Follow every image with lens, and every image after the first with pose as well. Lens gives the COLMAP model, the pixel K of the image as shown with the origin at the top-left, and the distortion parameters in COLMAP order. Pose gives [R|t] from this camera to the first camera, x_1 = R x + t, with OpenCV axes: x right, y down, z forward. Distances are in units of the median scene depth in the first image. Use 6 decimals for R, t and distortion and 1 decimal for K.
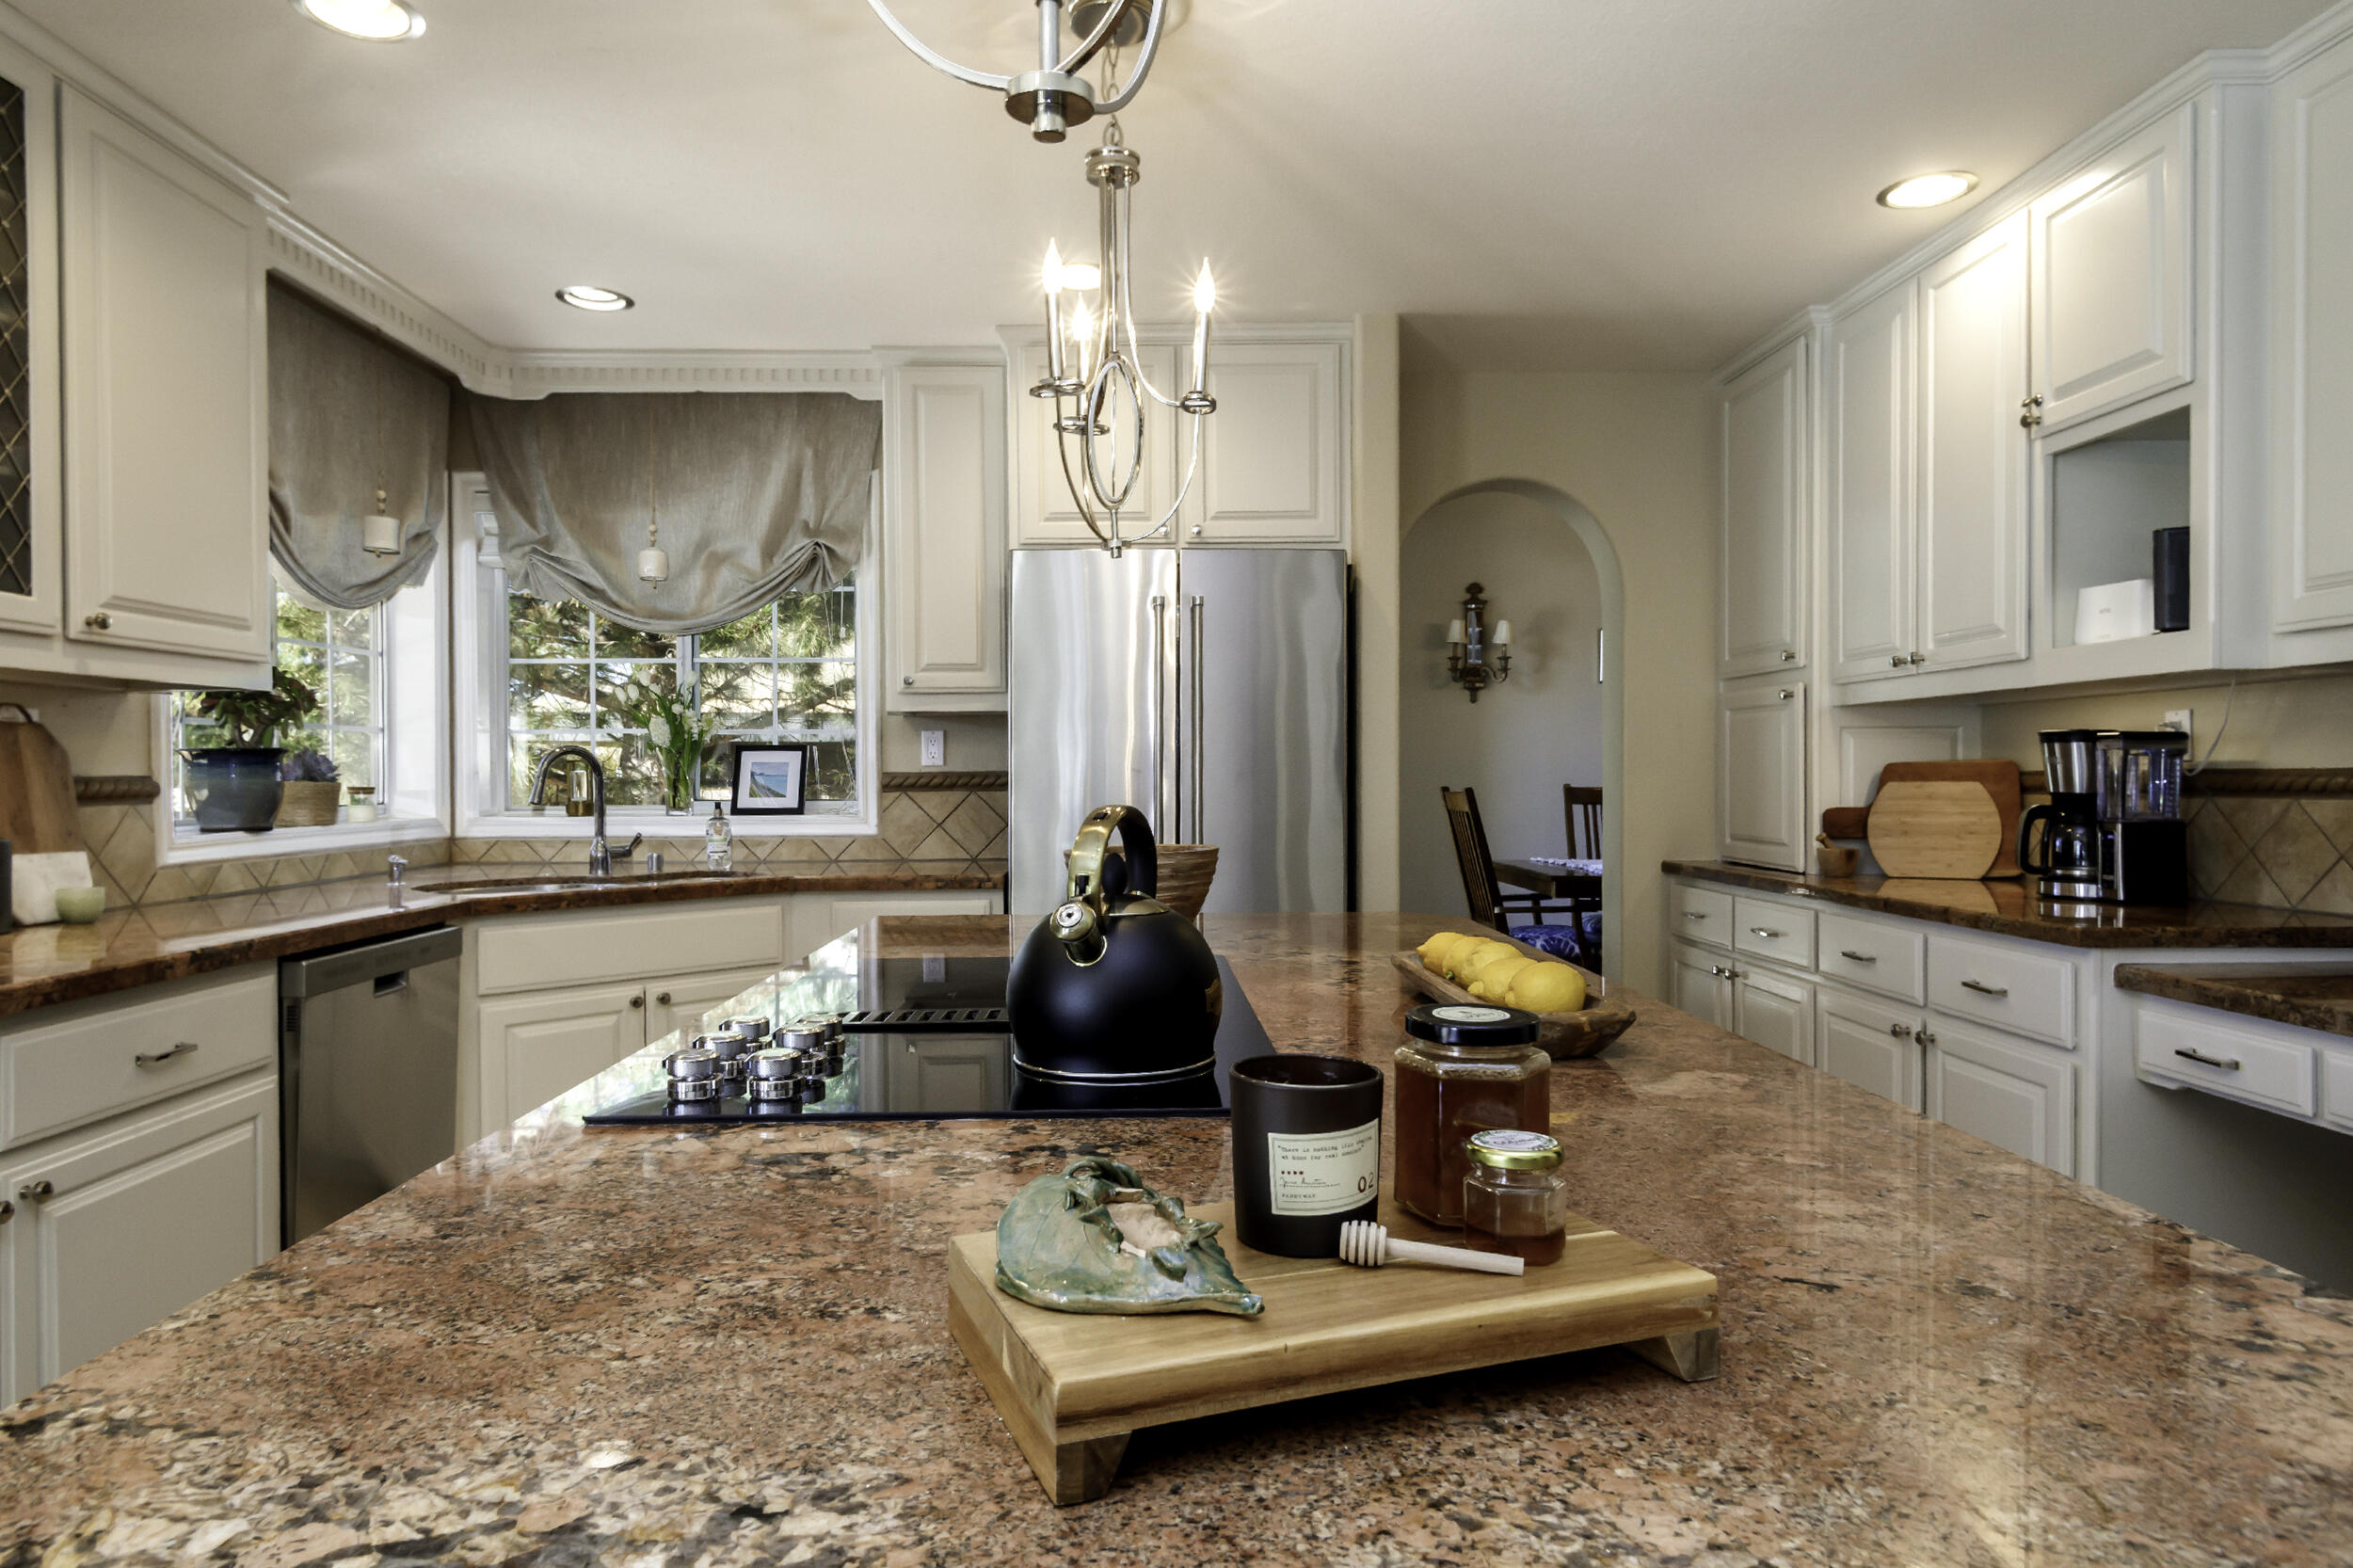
lens RADIAL K [[1406.0, 0, 1143.9], [0, 1406.0, 780.7], [0, 0, 1]] dist [0.010986, -0.000138]
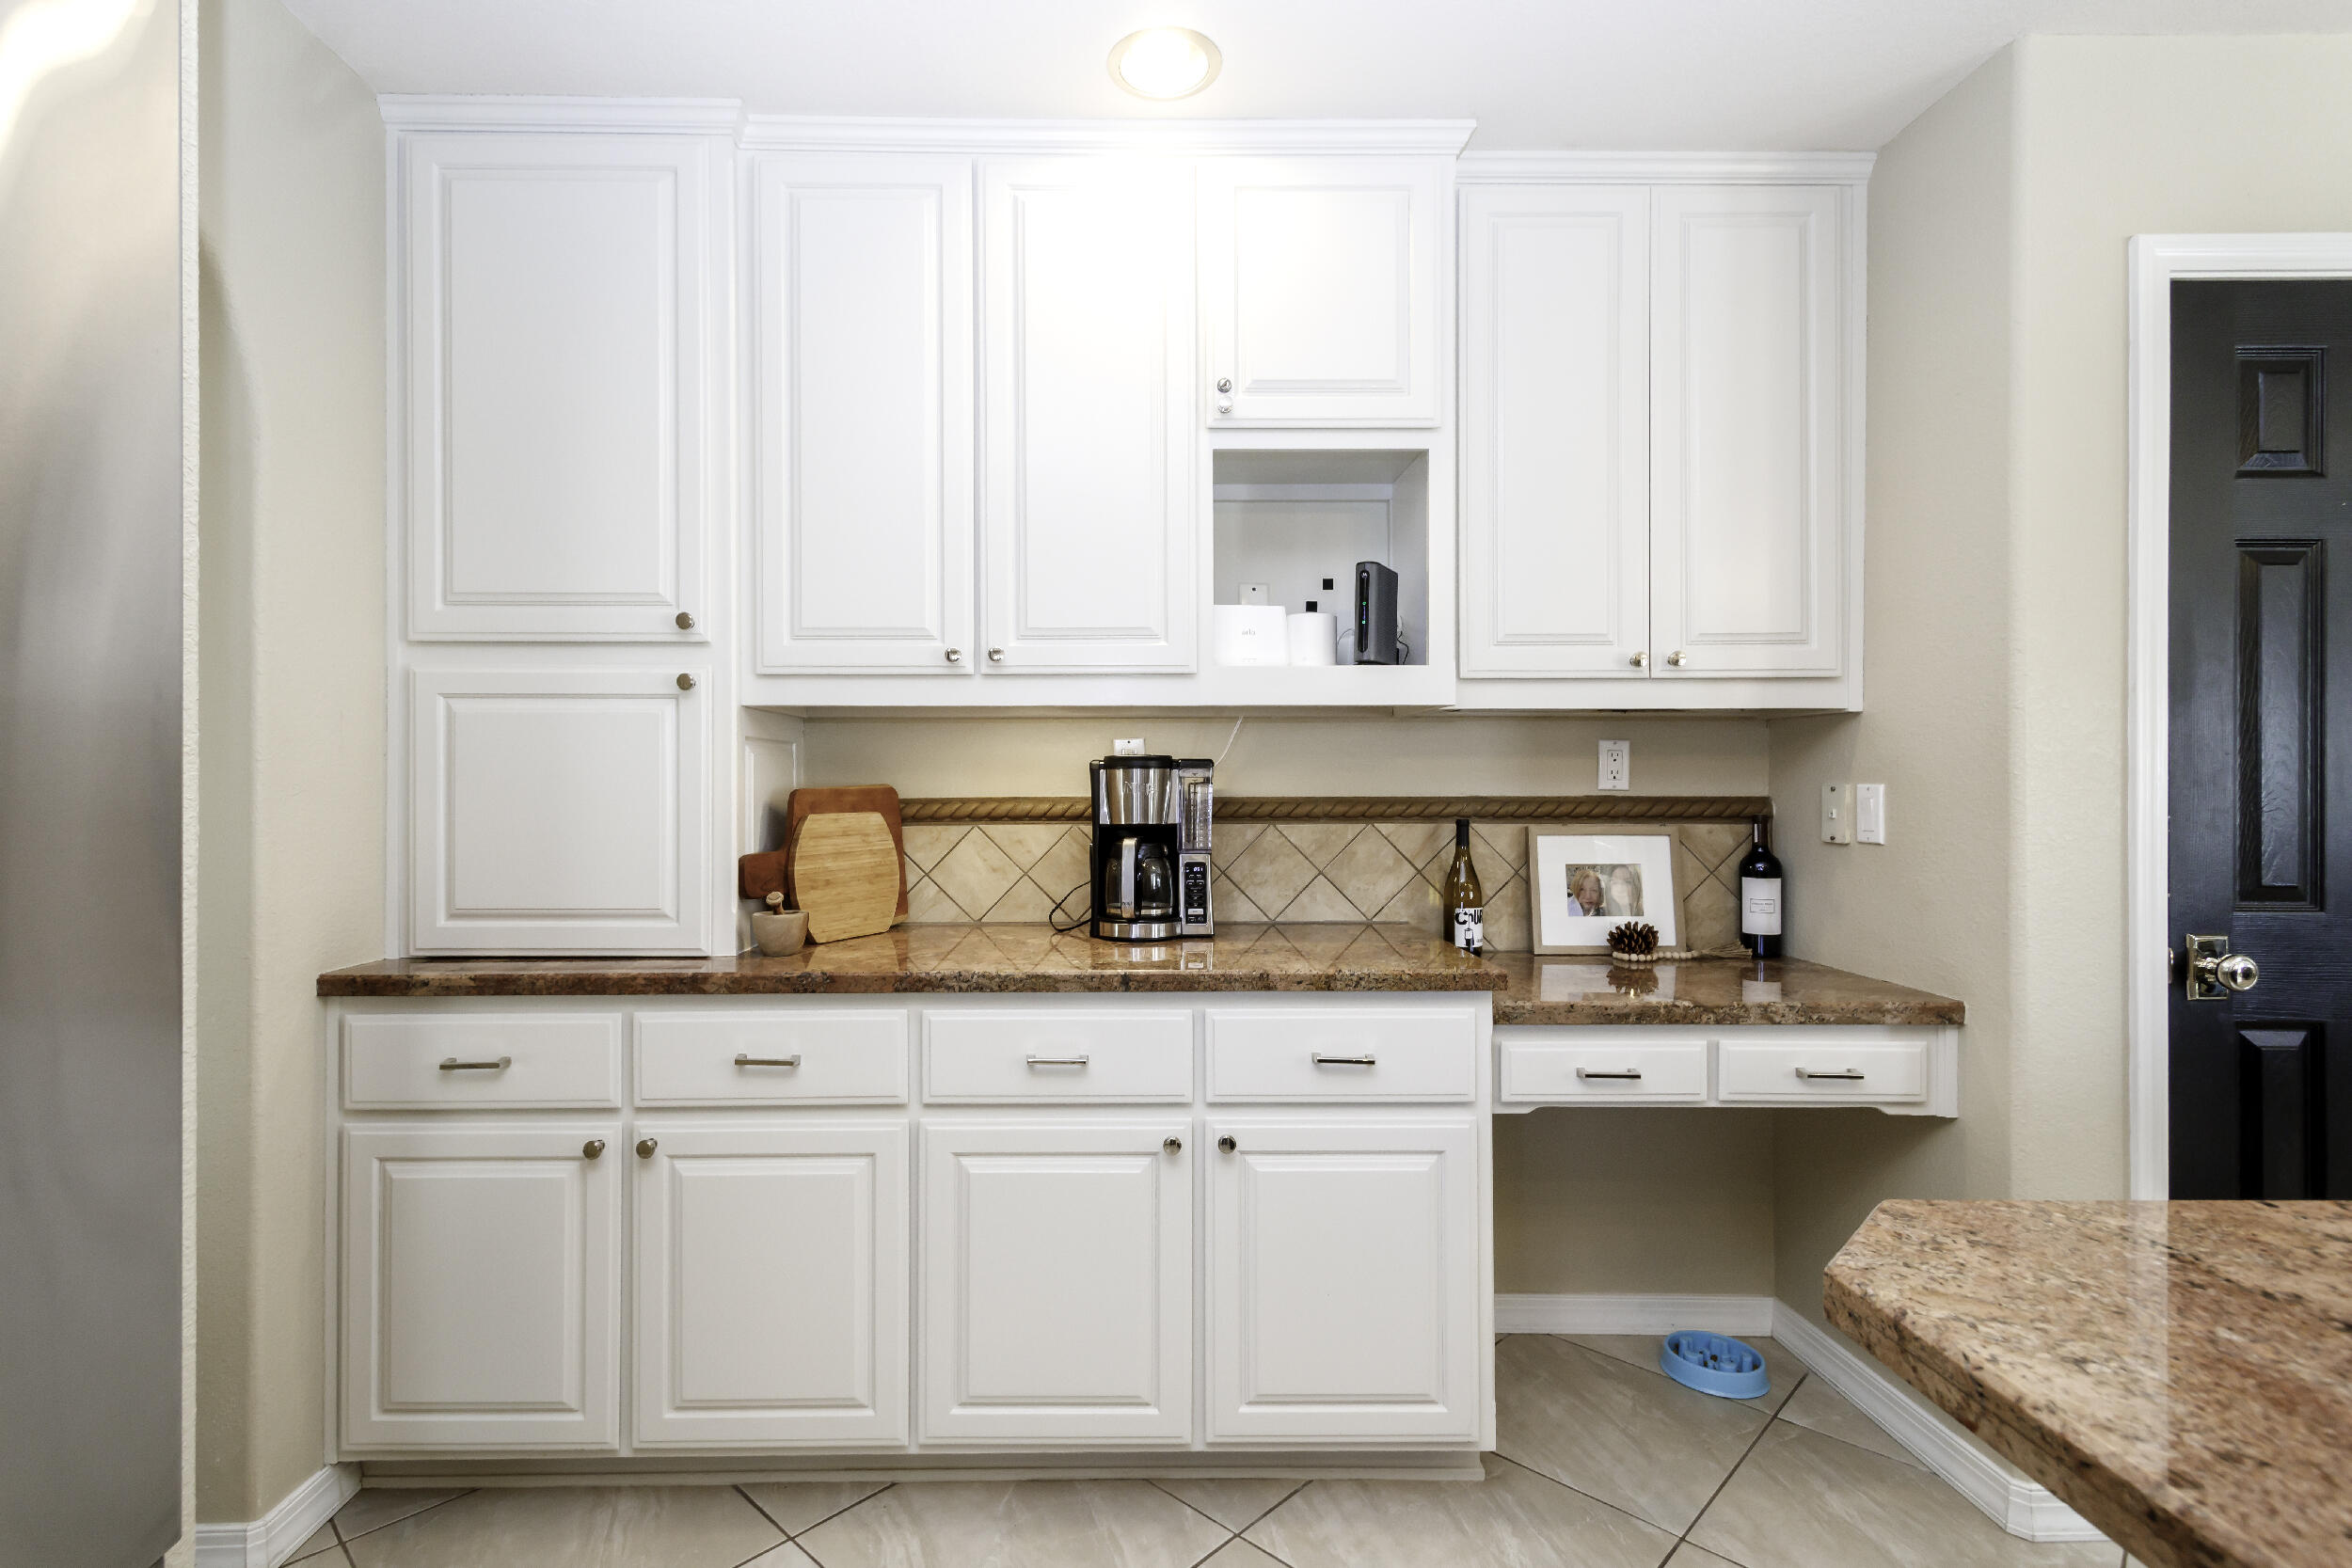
lens RADIAL K [[1091.0, 0, 1176.0], [0, 1091.0, 784.0], [0, 0, 1]] dist [0.000838, 0.000309]
pose [[0.003202, 0.004104, 0.999986, -0.042177], [0.005747, 0.999975, -0.004123, -0.012133], [-0.999978, 0.005761, 0.003178, 0.810214]]
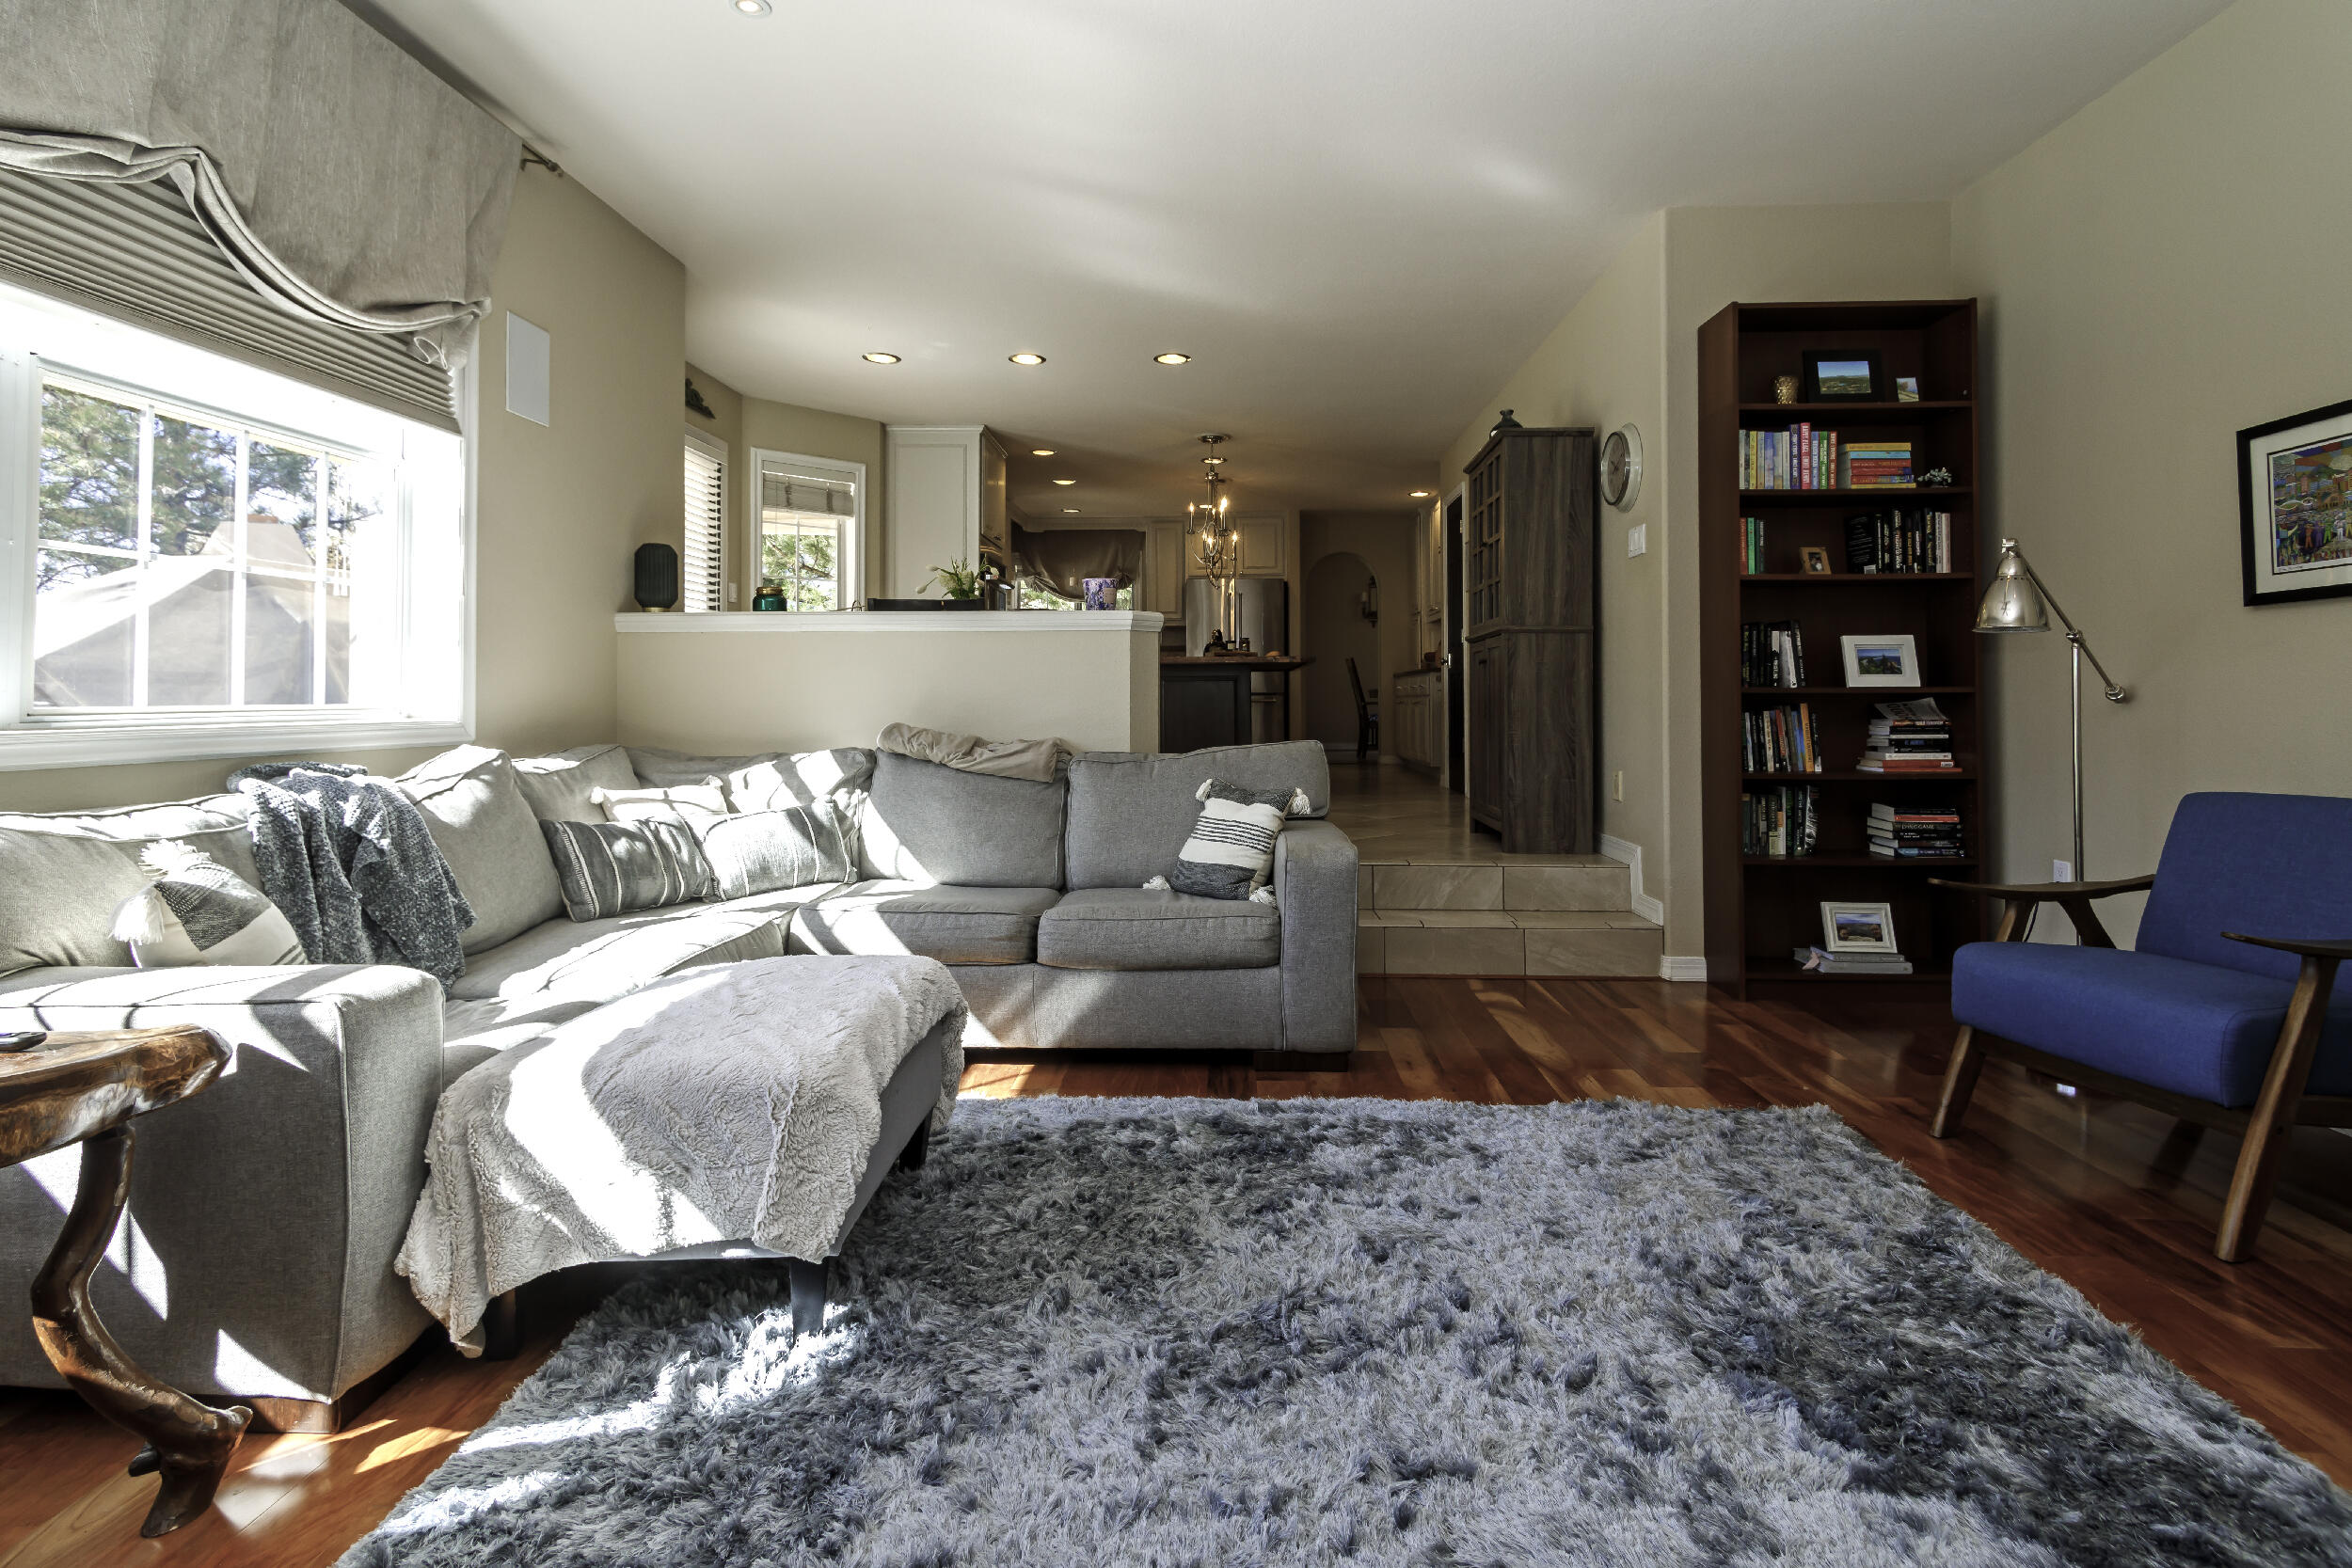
lens RADIAL K [[1124.5, 0, 1187.2], [0, 1124.5, 675.2], [0, 0, 1]] dist [0.012205, -0.006026]
pose [[0.998988, -0.000070, -0.044976, 0.032781], [-0.001155, 0.999629, -0.027197, 0.150323], [0.044961, 0.027221, 0.998618, -1.773519]]
